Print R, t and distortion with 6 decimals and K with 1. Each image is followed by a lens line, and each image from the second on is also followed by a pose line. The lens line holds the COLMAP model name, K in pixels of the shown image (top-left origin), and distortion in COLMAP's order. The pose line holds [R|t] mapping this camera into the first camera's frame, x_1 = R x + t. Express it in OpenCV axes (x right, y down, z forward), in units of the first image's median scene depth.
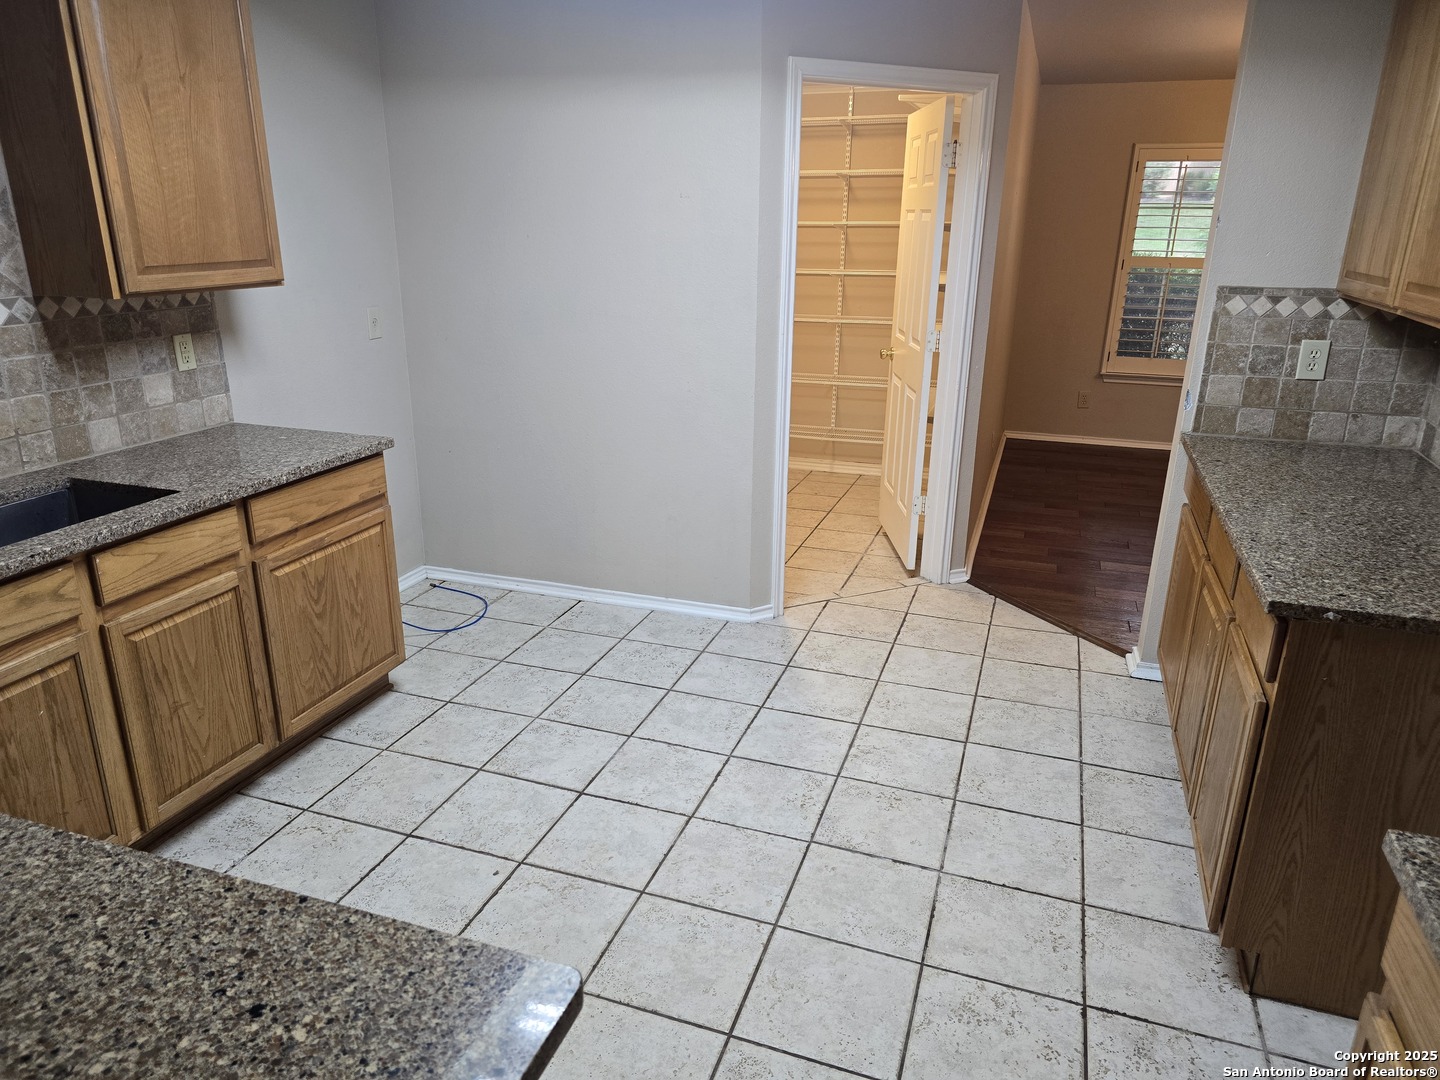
lens RADIAL K [[963.8, 0, 714.7], [0, 963.8, 547.0], [0, 0, 1]] dist [0.035696, -0.040426]
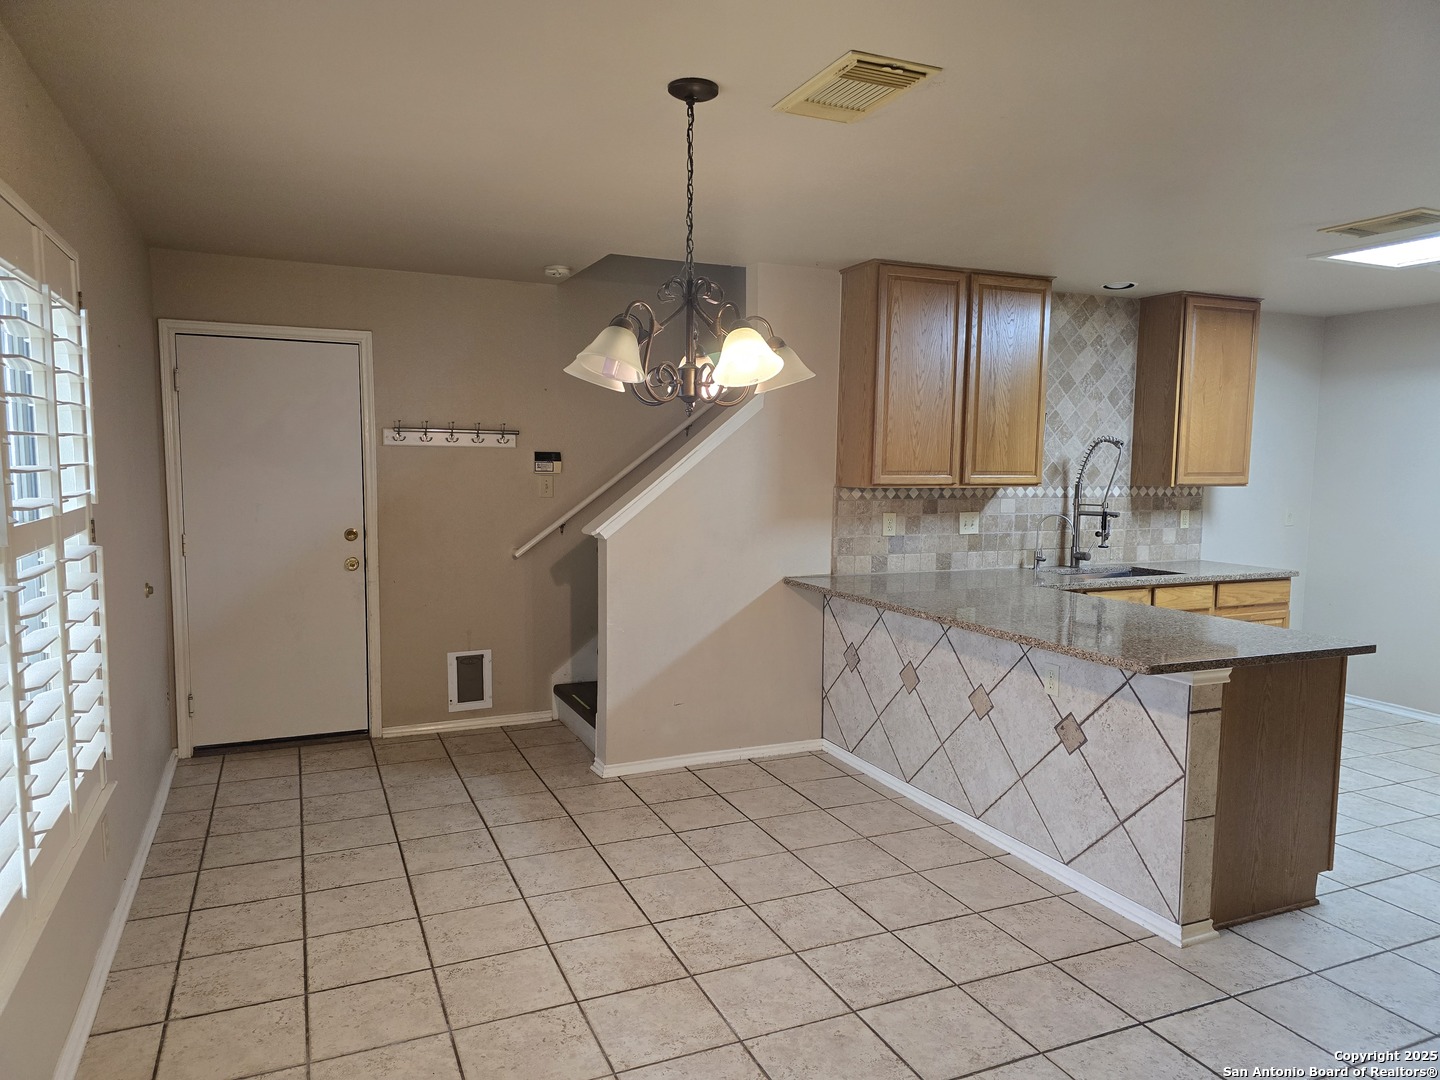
lens RADIAL K [[963.8, 0, 714.7], [0, 963.8, 550.4], [0, 0, 1]] dist [0.035696, -0.040426]
pose [[0.677157, 0.066614, -0.732817, 0.265929], [-0.242330, 0.960528, -0.136611, 0.392106], [0.694791, 0.270090, 0.666571, -1.029246]]
